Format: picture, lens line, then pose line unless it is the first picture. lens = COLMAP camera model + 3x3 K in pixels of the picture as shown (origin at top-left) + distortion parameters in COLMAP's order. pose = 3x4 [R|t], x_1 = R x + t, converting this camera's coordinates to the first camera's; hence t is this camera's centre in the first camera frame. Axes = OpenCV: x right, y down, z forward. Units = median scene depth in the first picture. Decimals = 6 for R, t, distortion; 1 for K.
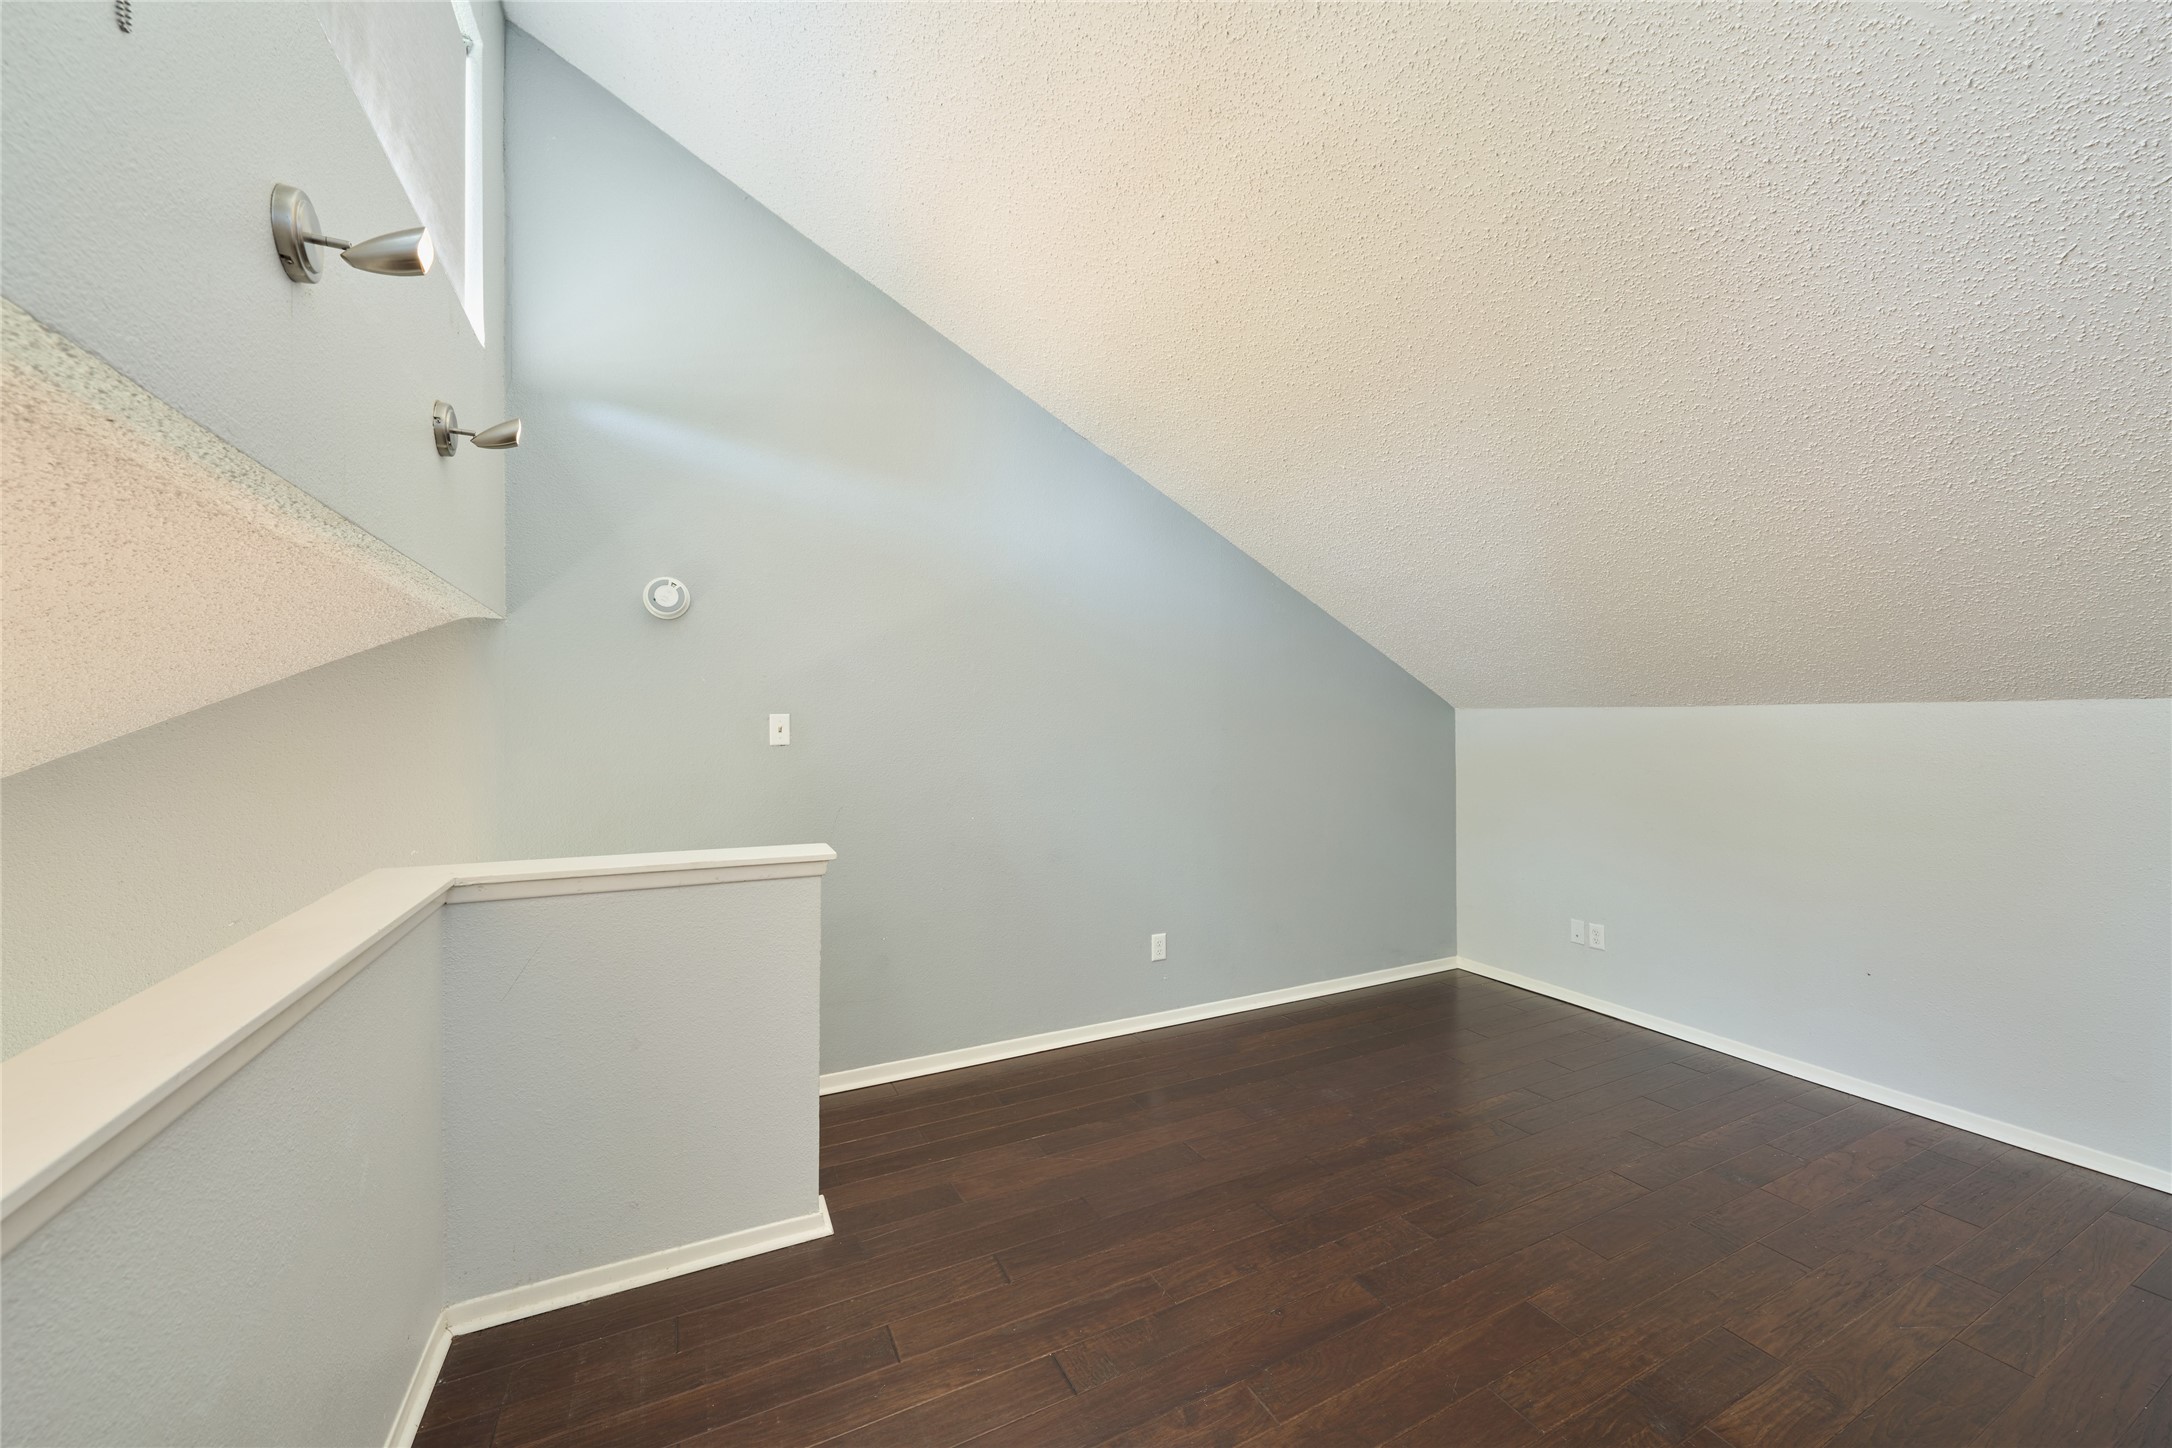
lens RADIAL K [[818.2, 0, 1083.3], [0, 818.2, 721.9], [0, 0, 1]] dist [-0.004303, 0.000708]
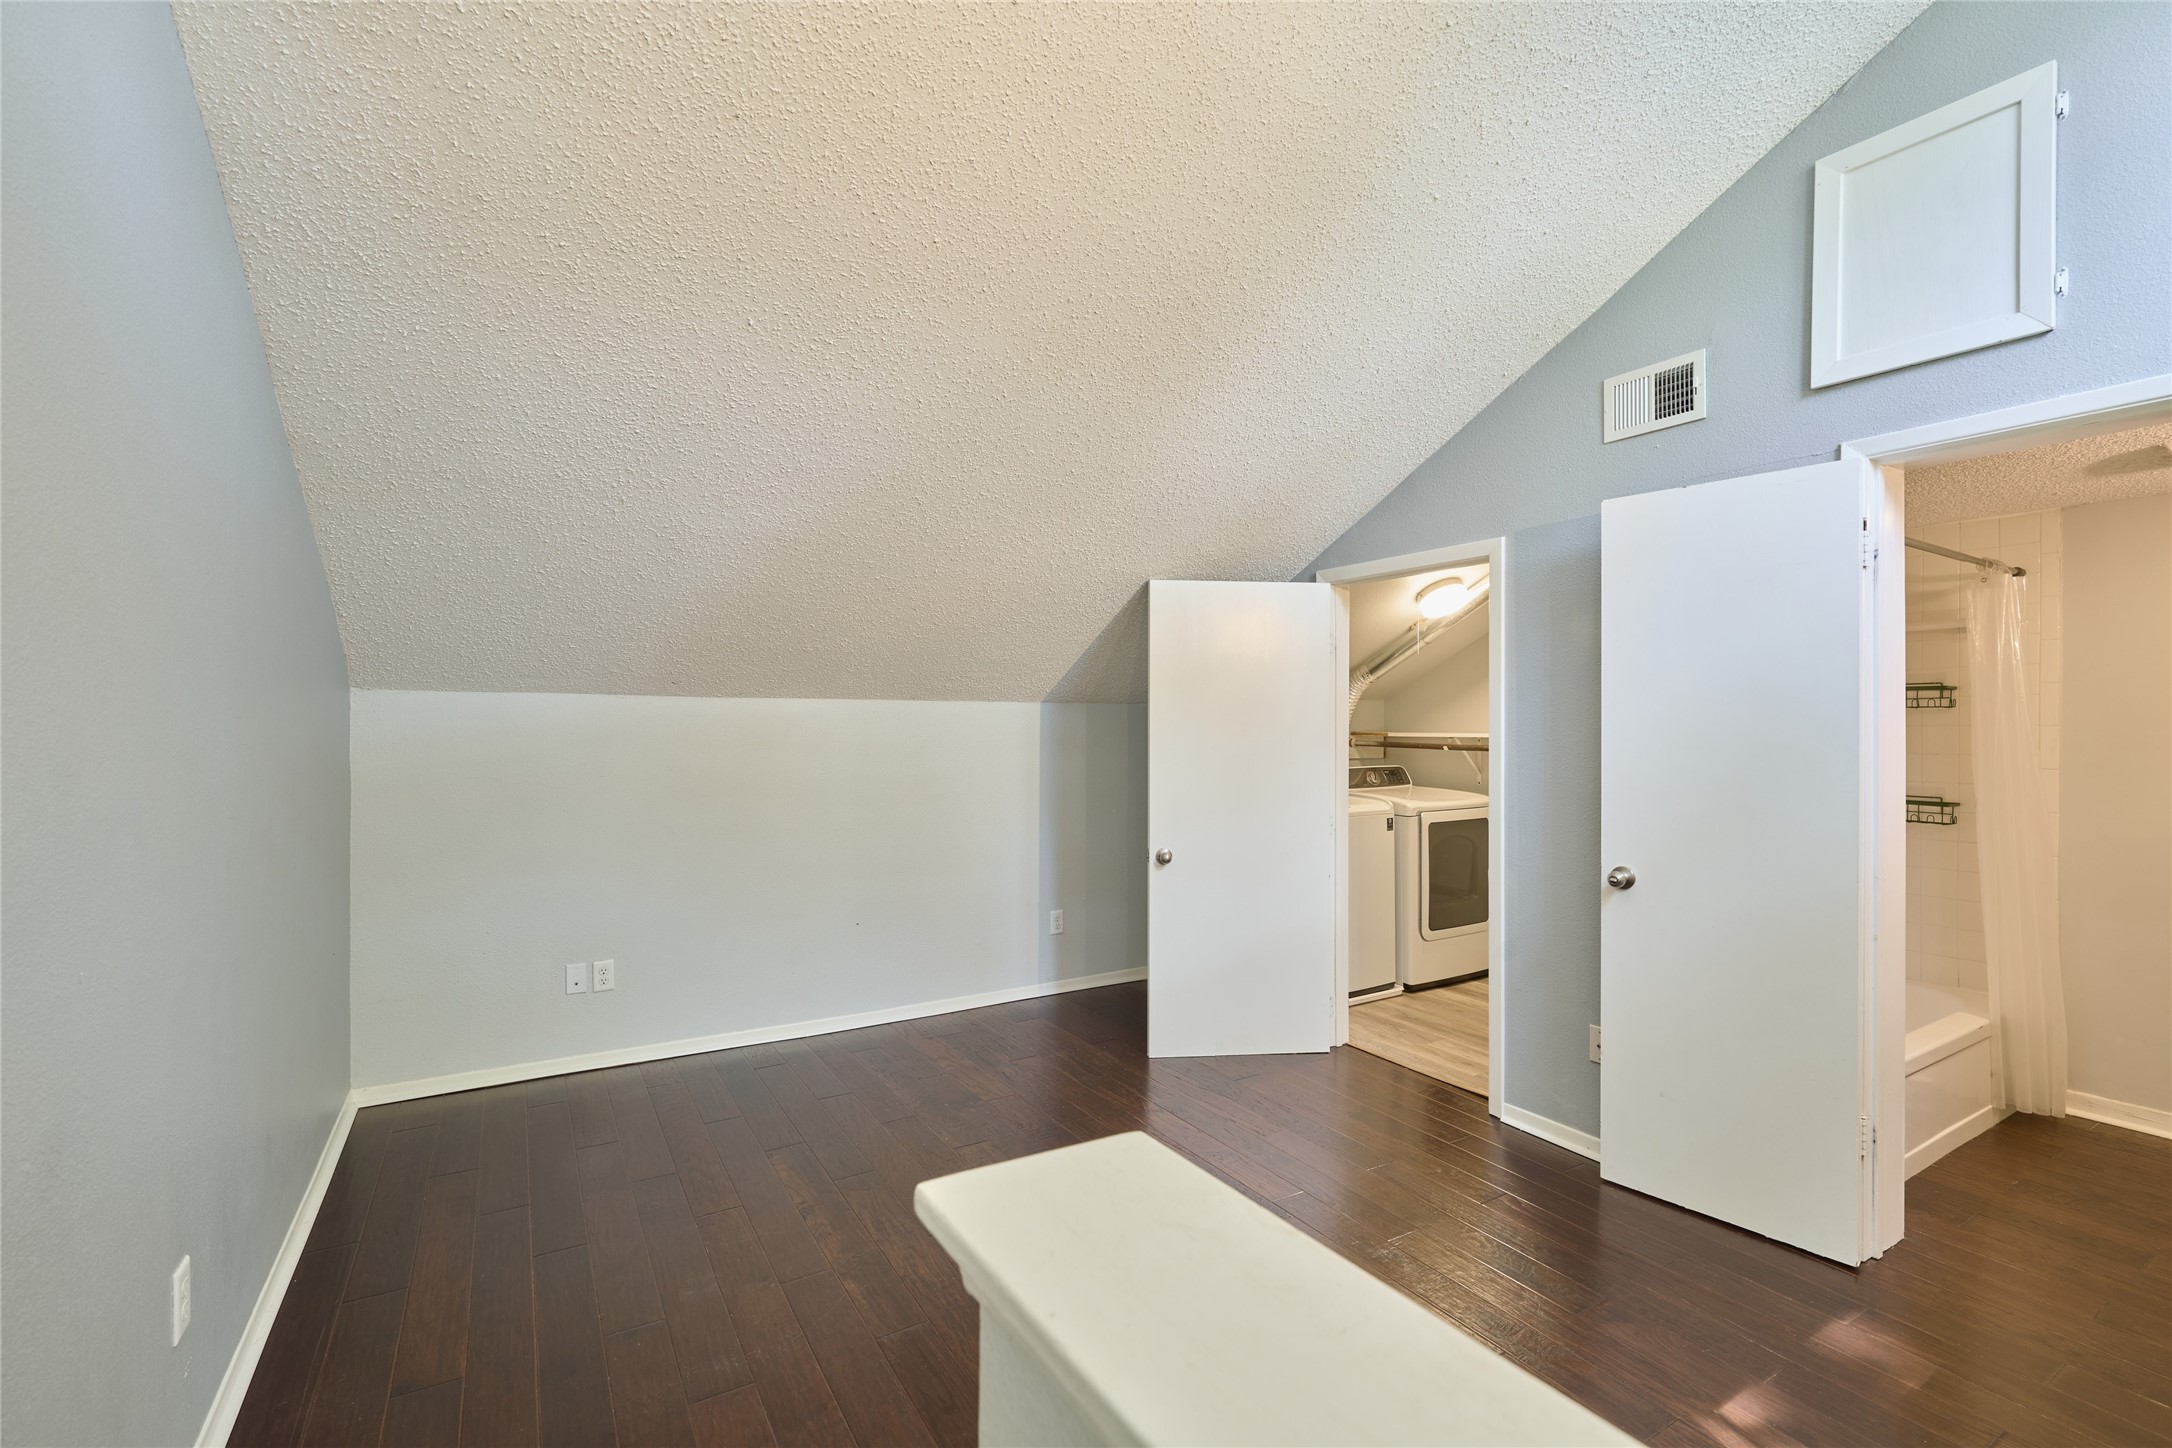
lens RADIAL K [[952.3, 0, 1092.7], [0, 952.3, 721.0], [0, 0, 1]] dist [0.000871, 0.000924]
pose [[-0.097544, 0.005355, 0.995217, -0.548188], [-0.007091, 0.999956, -0.006075, 0.016558], [-0.995206, -0.007650, -0.097502, 0.911638]]
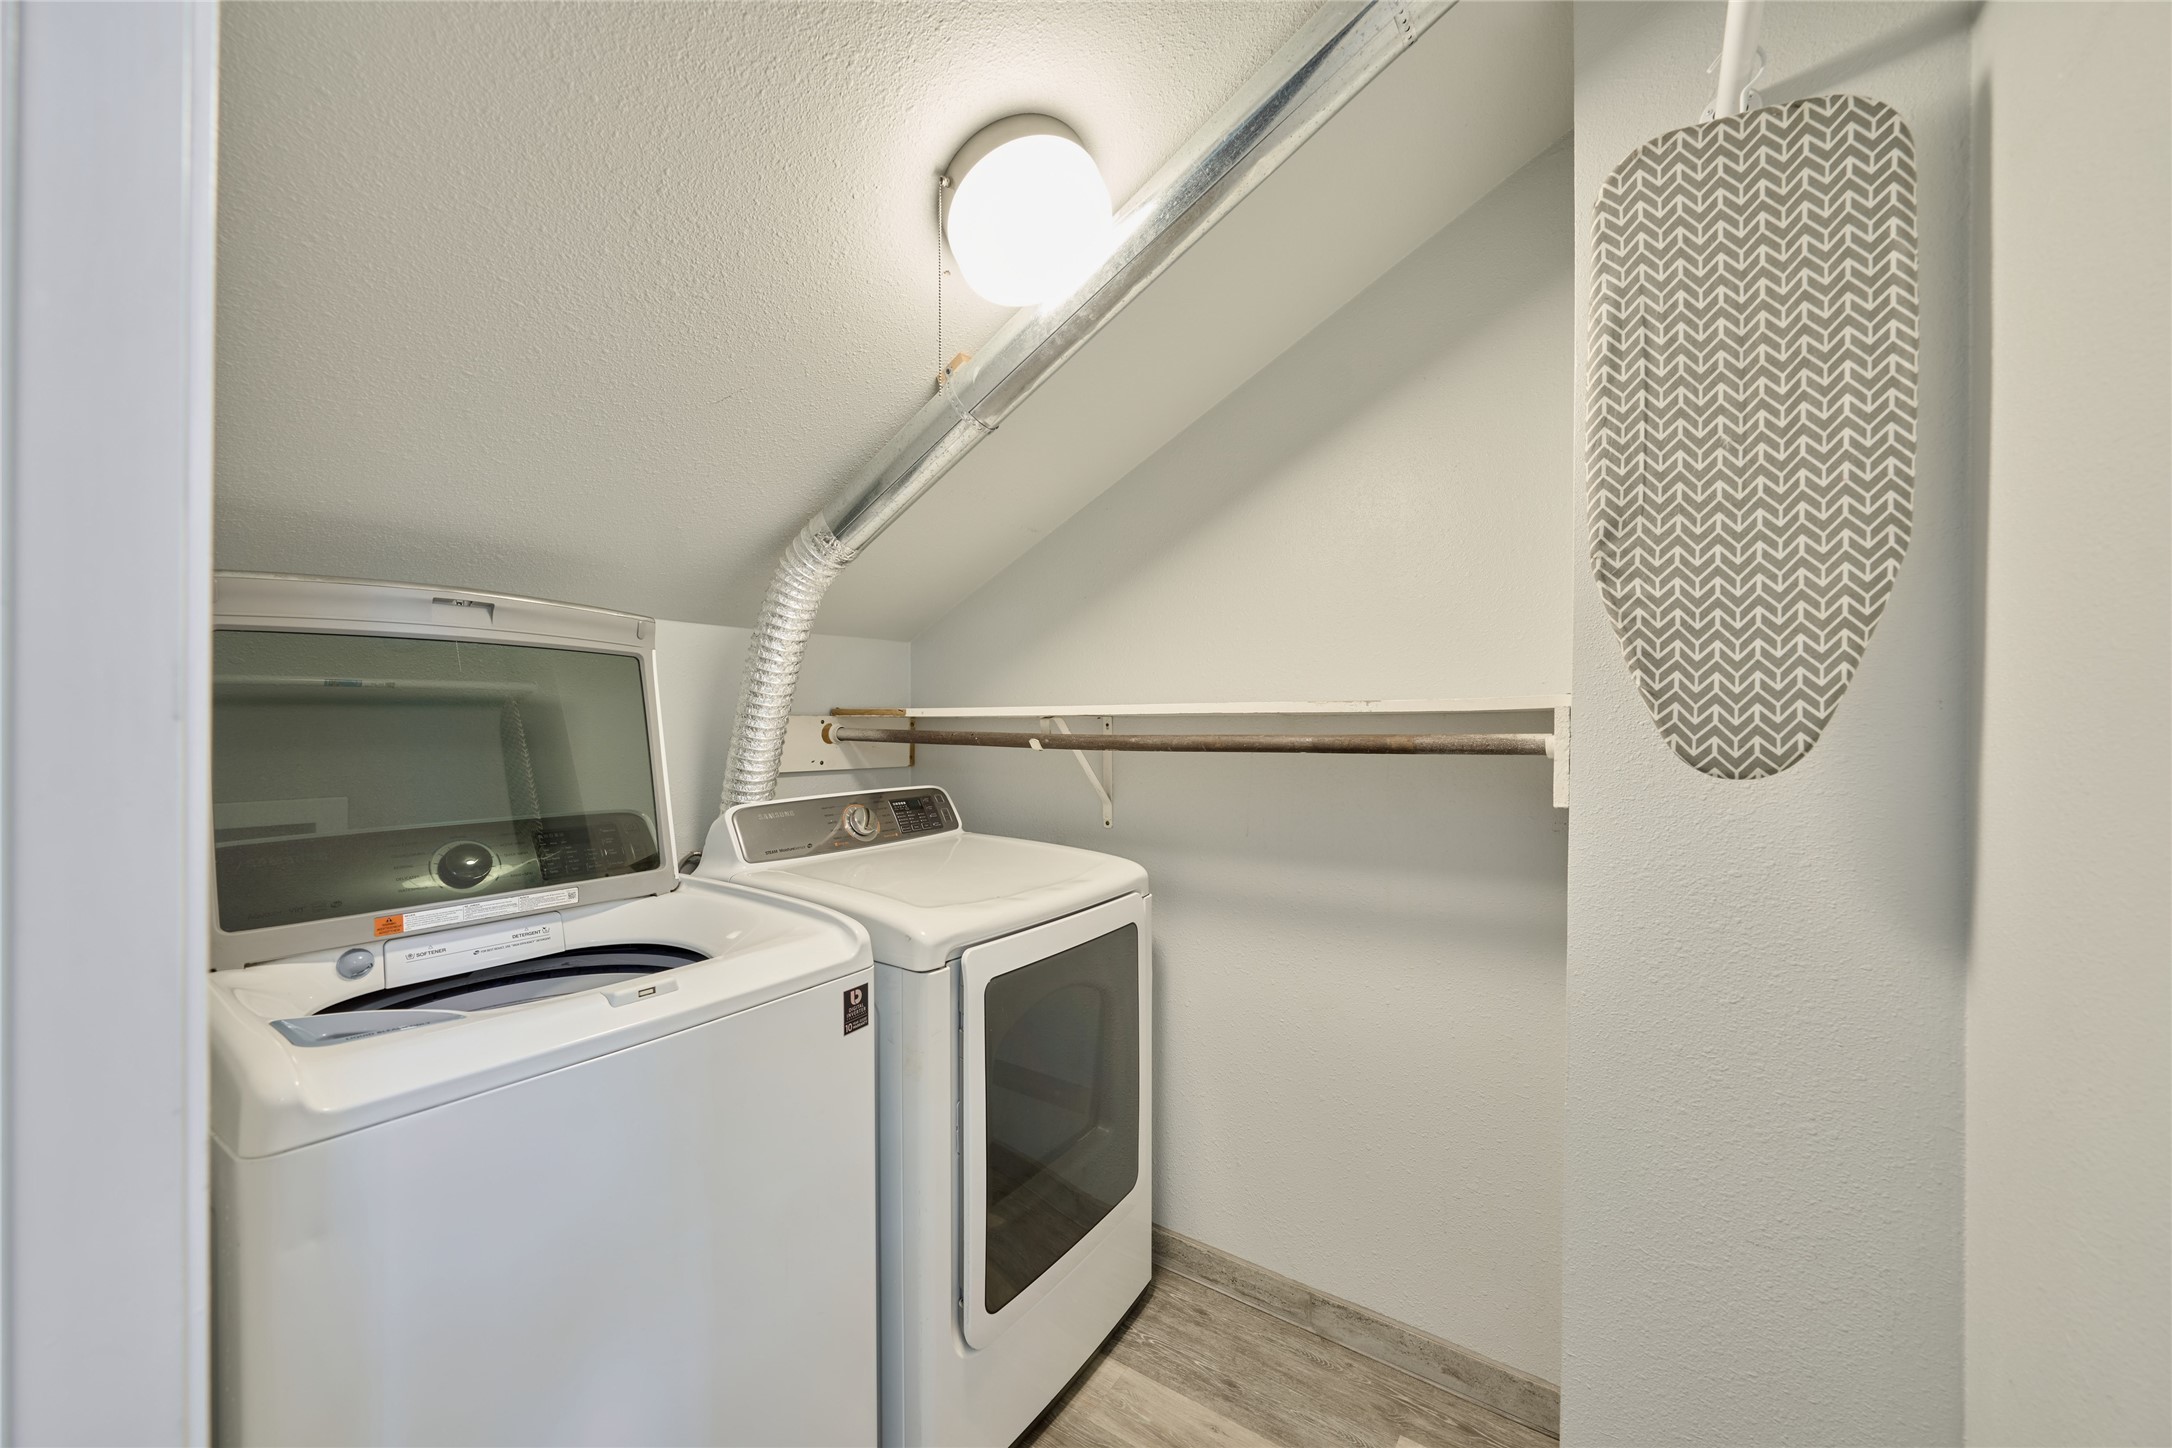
lens RADIAL K [[818.2, 0, 1082.7], [0, 818.2, 724.1], [0, 0, 1]] dist [-0.004303, 0.000708]
pose [[-0.491350, 0.003187, 0.870956, 0.770108], [-0.006321, 0.999954, -0.007224, 0.044555], [-0.870939, -0.009055, -0.491308, 0.272892]]
